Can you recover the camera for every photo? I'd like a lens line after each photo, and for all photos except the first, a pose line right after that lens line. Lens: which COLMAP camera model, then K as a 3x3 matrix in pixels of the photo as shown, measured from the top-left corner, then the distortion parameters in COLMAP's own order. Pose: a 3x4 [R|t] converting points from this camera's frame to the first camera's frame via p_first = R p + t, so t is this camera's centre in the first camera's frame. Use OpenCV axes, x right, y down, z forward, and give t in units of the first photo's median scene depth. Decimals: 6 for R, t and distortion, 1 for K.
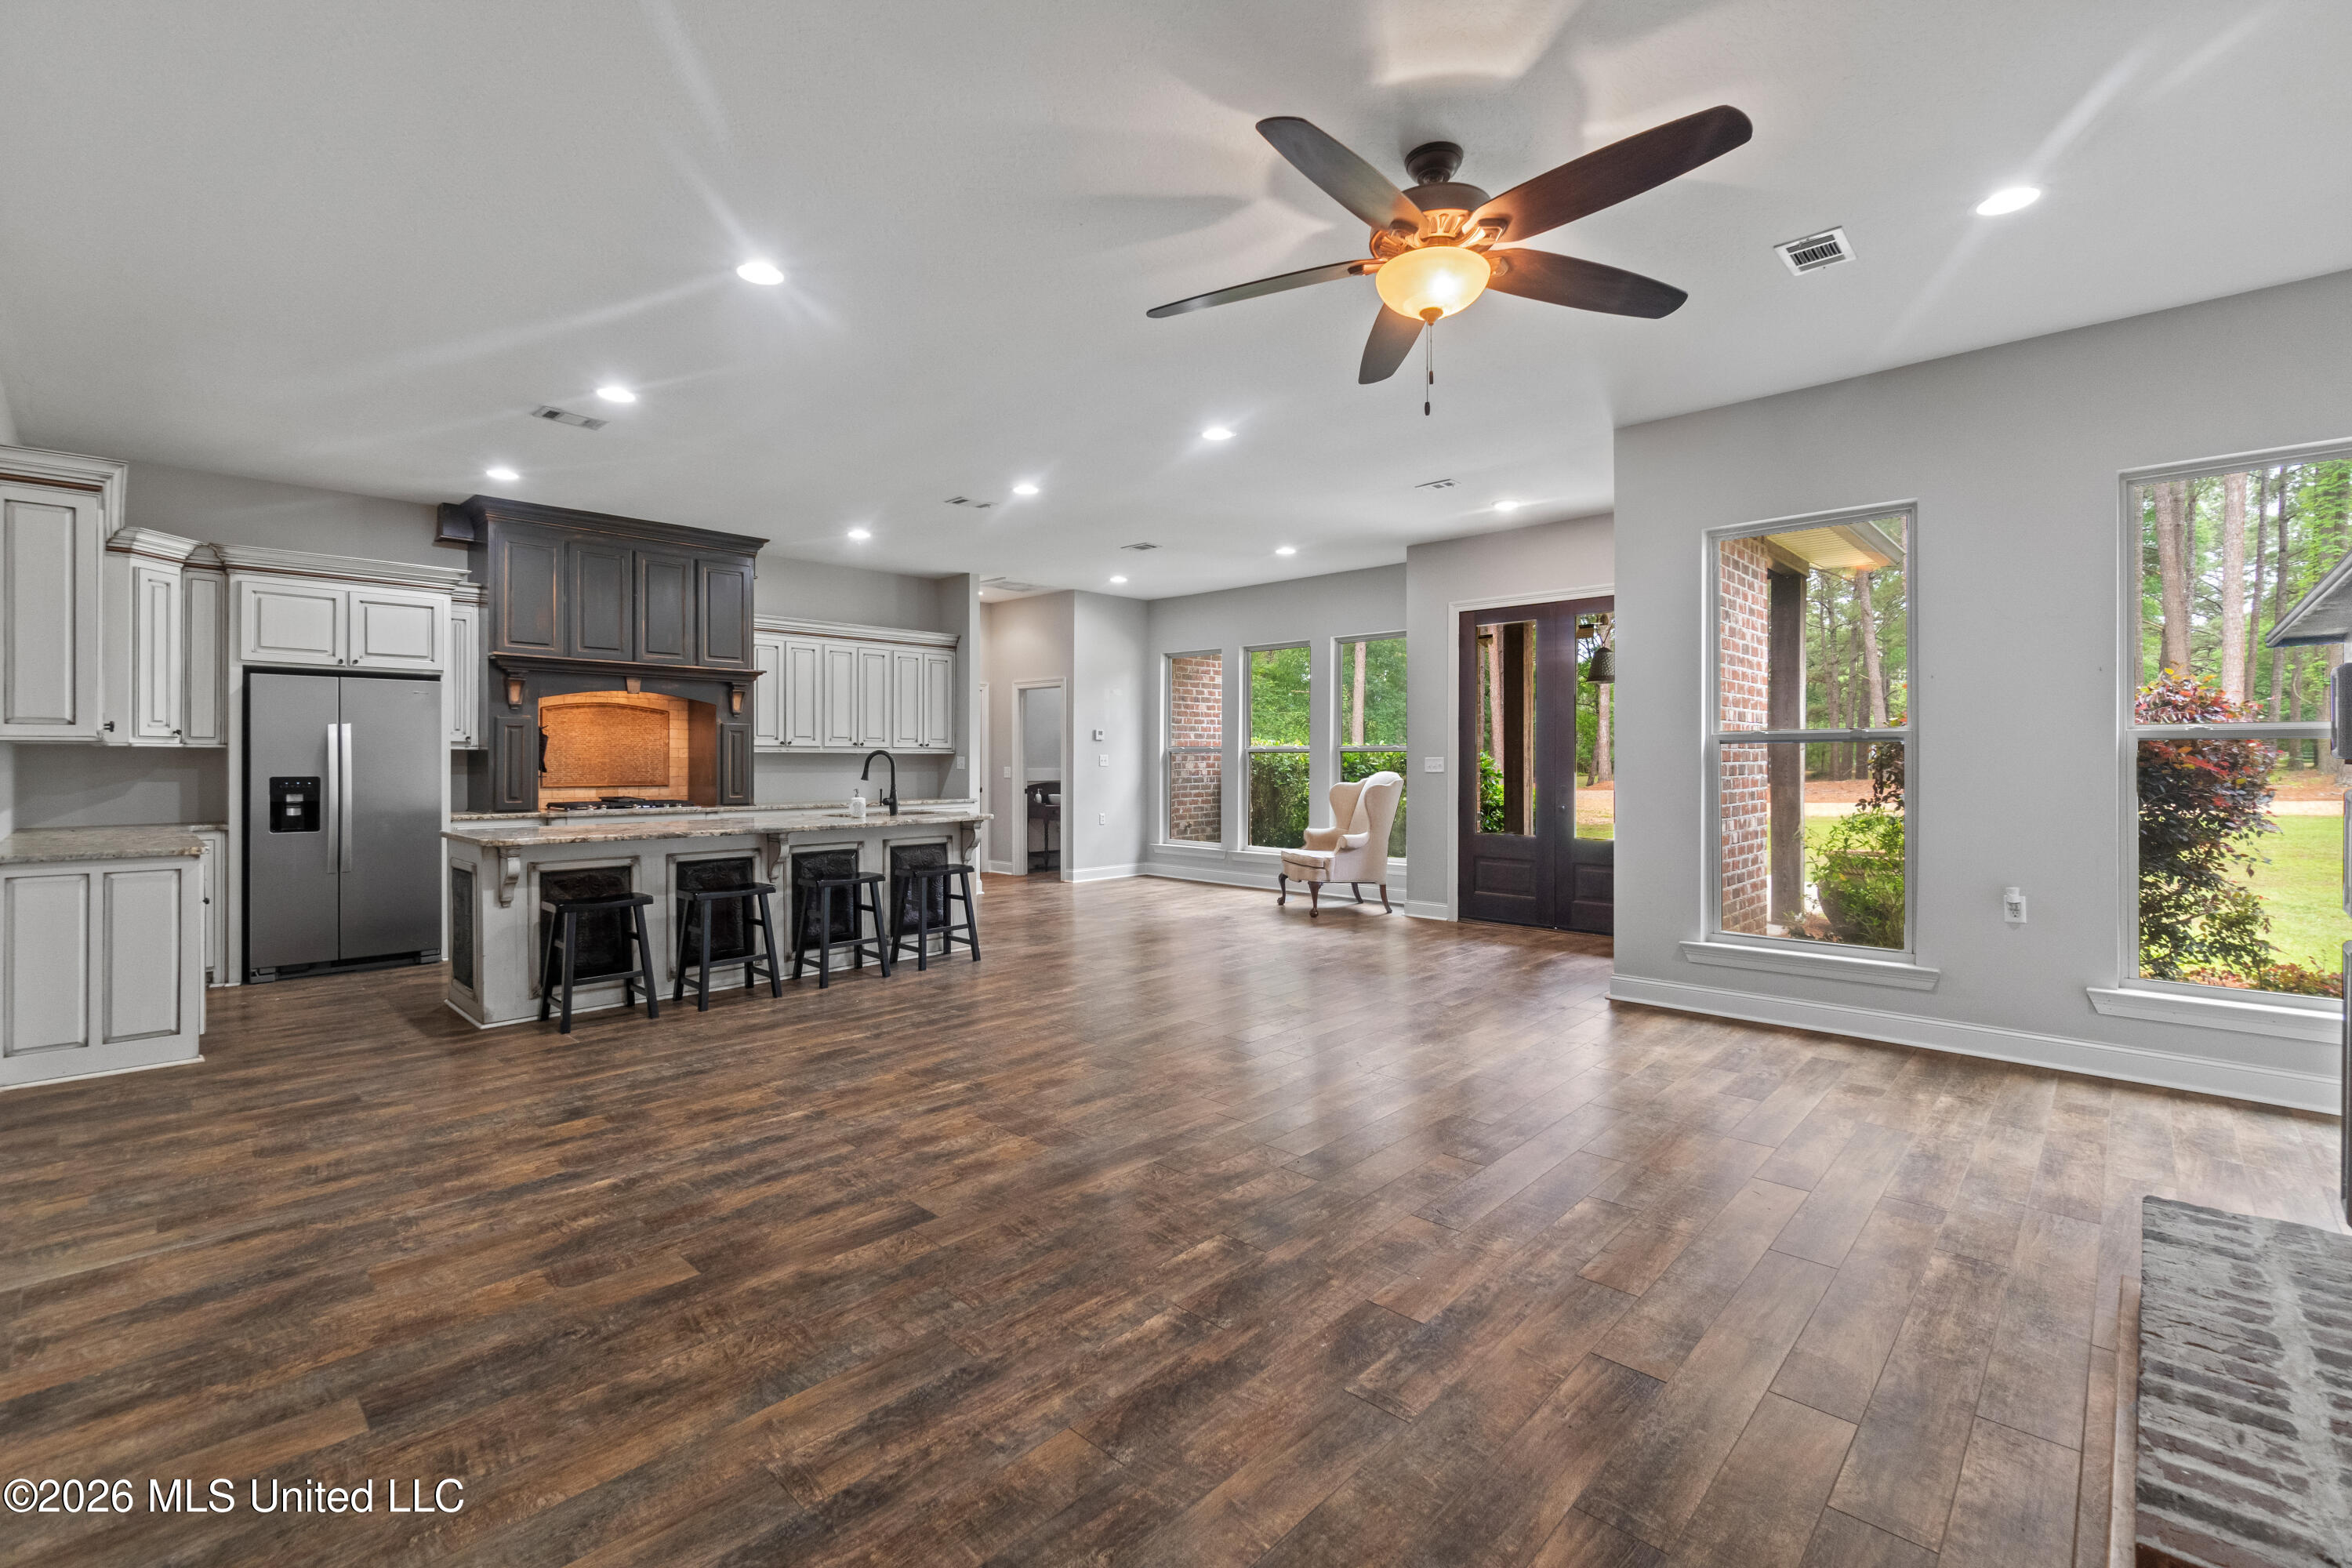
lens RADIAL K [[1022.9, 0, 1167.9], [0, 1022.9, 761.0], [0, 0, 1]] dist [-0.002482, -0.000094]
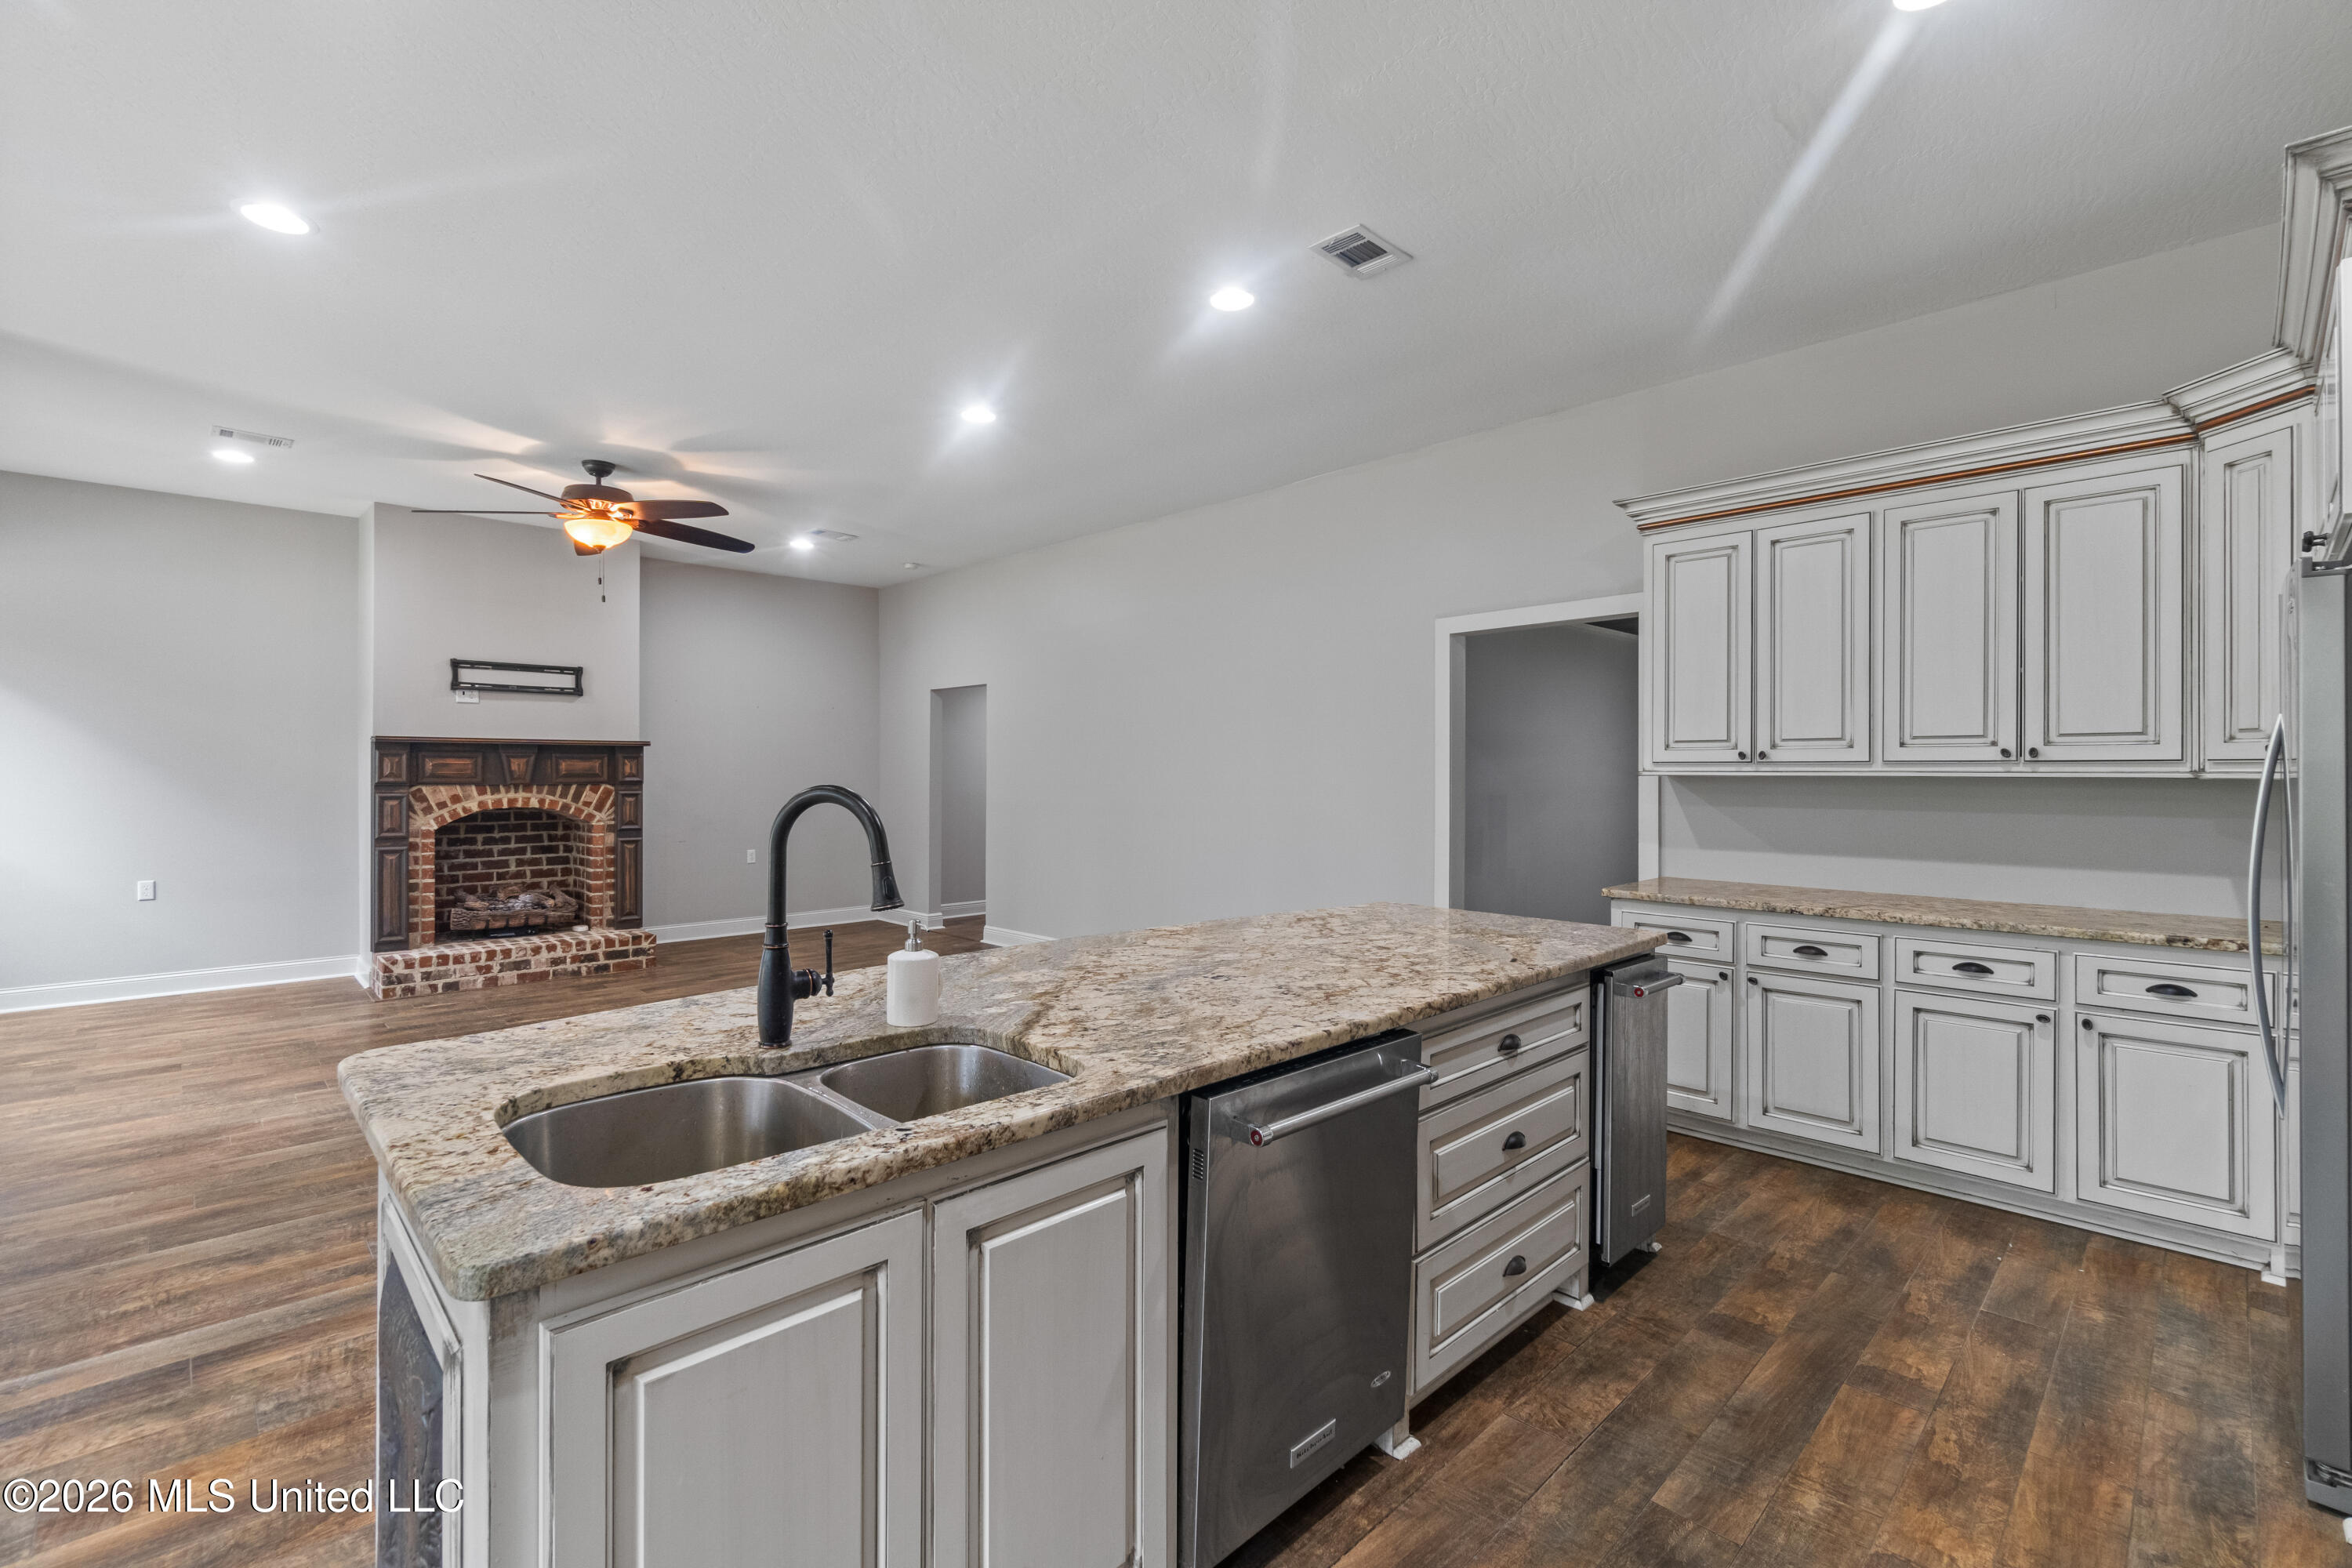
lens RADIAL K [[1029.0, 0, 1159.7], [0, 1029.0, 773.5], [0, 0, 1]] dist [-0.001758, -0.000225]
pose [[-0.998918, -0.002664, 0.046439, -0.394735], [-0.002617, 0.999996, 0.001088, -0.013621], [-0.046441, 0.000966, -0.998921, 1.313551]]
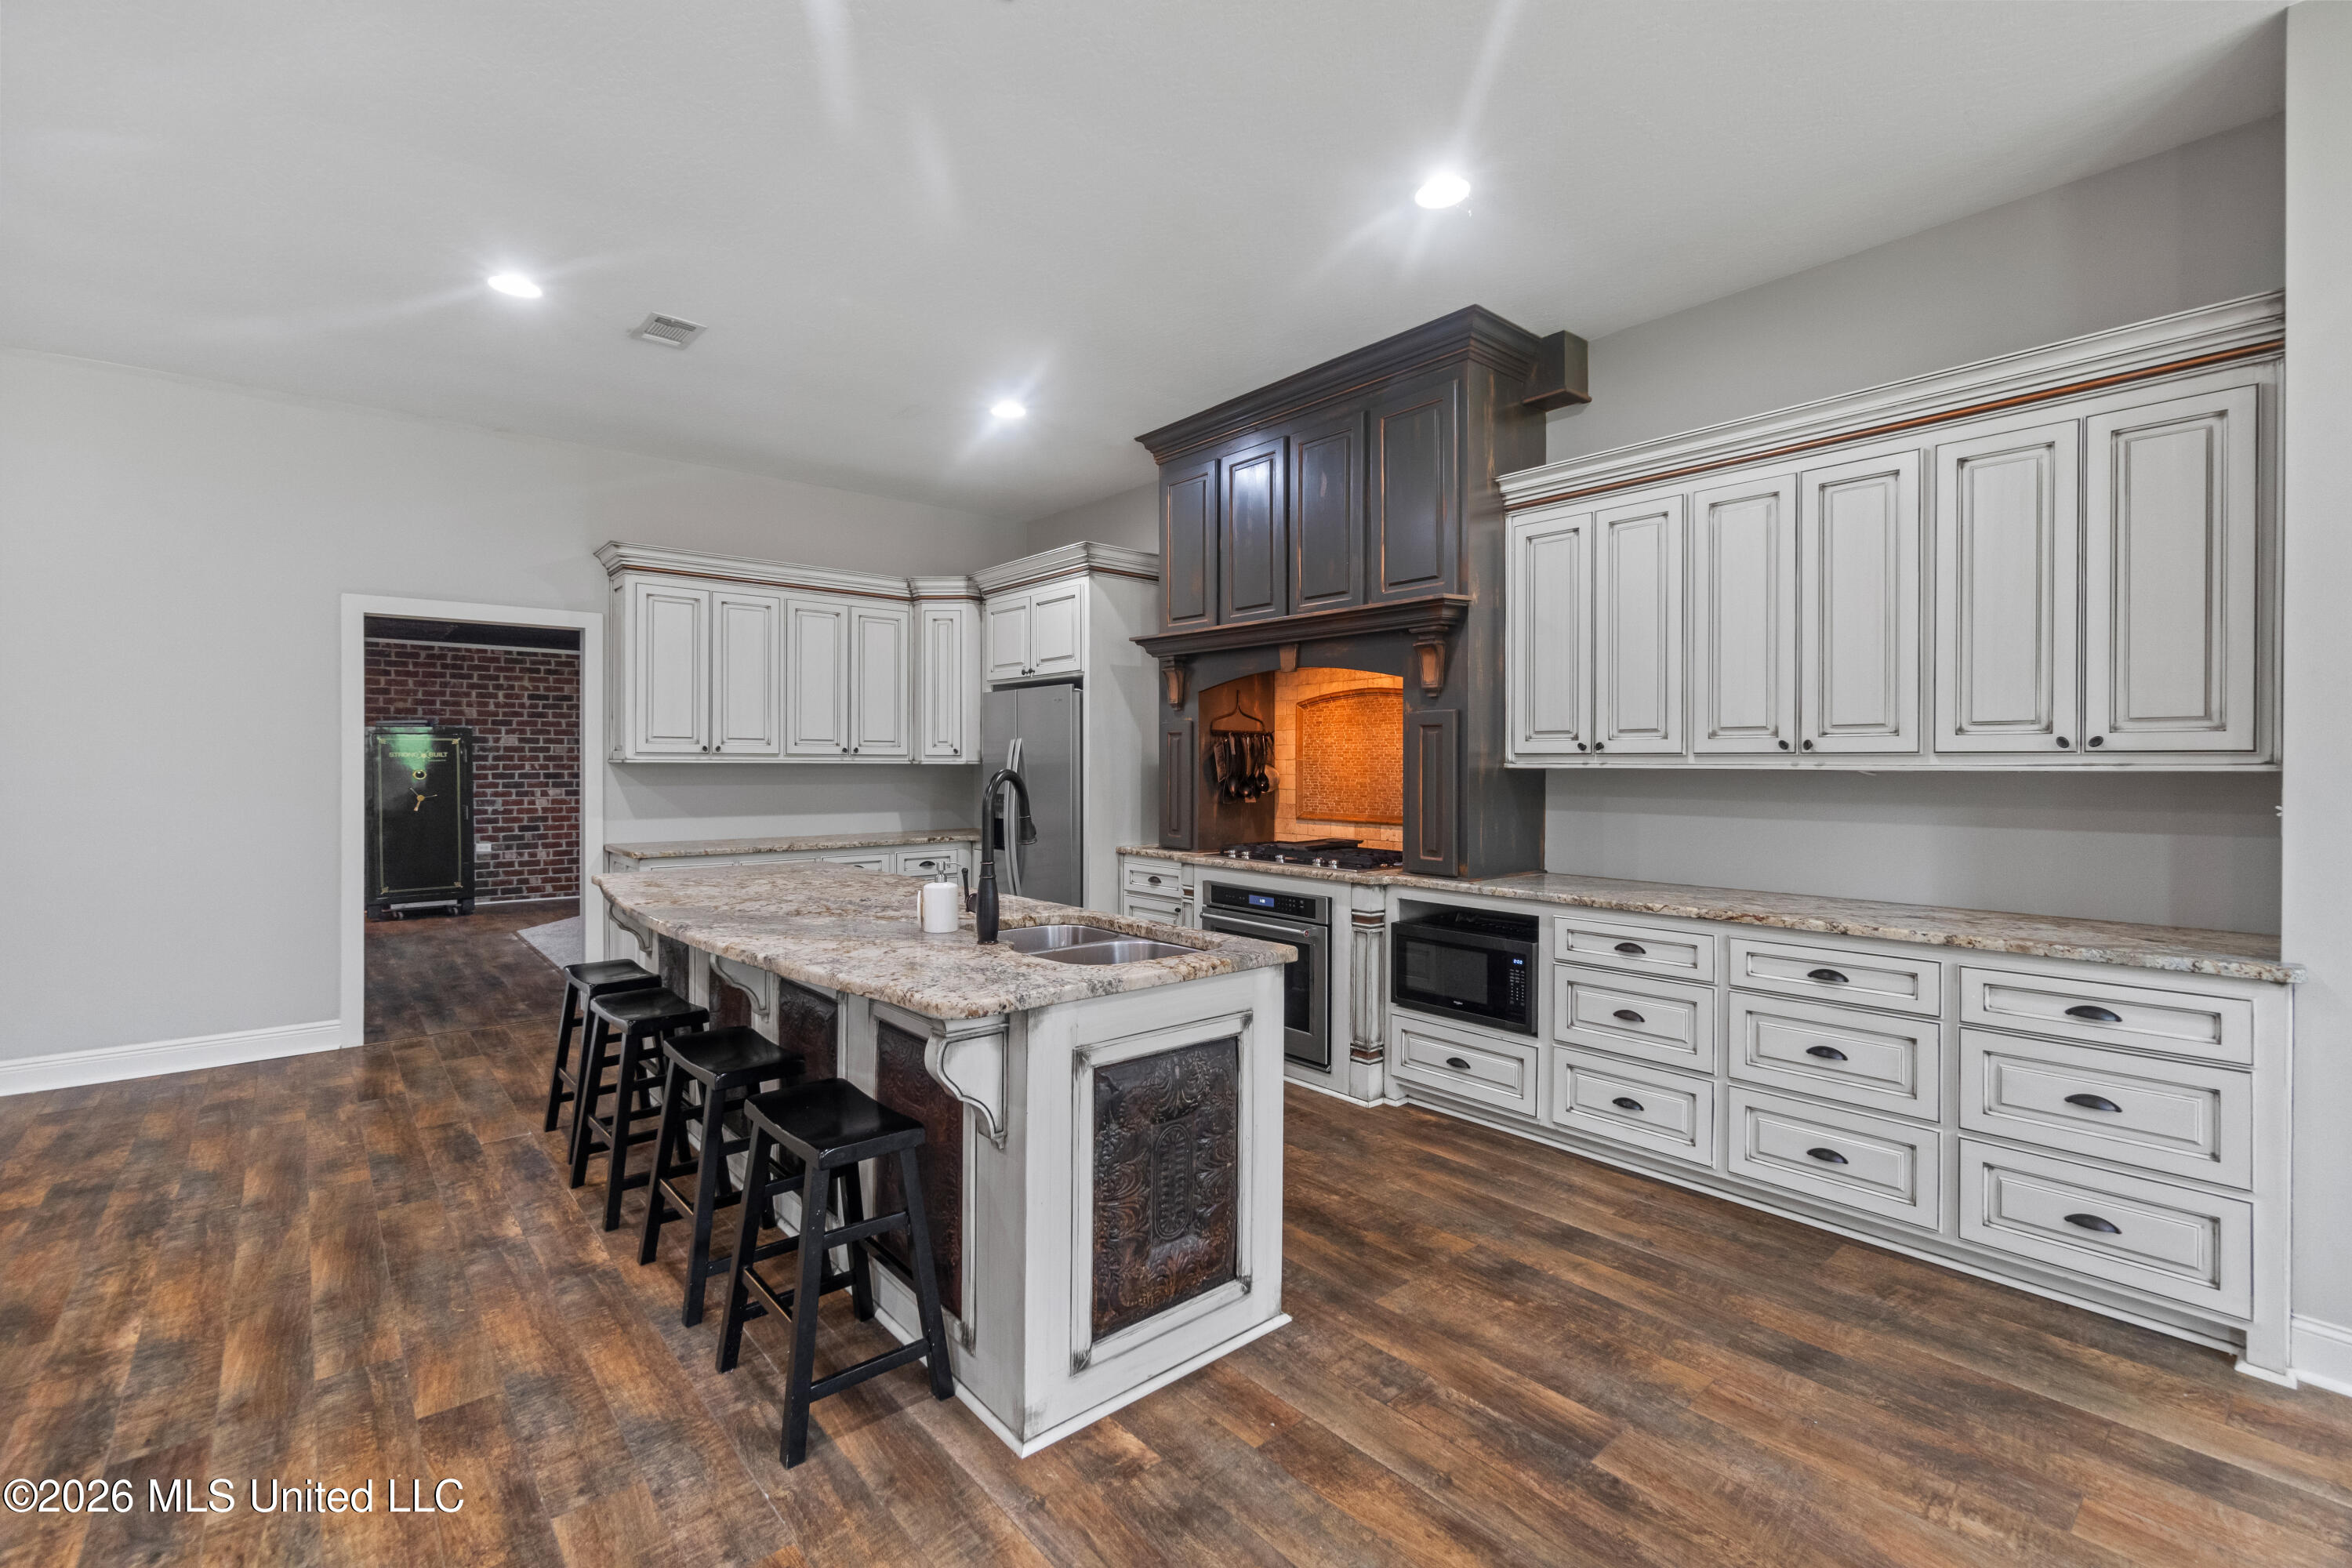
lens RADIAL K [[1020.8, 0, 1159.5], [0, 1020.8, 769.3], [0, 0, 1]] dist [-0.003479, 0.000149]
pose [[-0.109000, 0.006005, -0.994024, 0.104206], [-0.002480, 0.999977, 0.006313, -0.013710], [0.994039, 0.003153, -0.108983, 1.161907]]
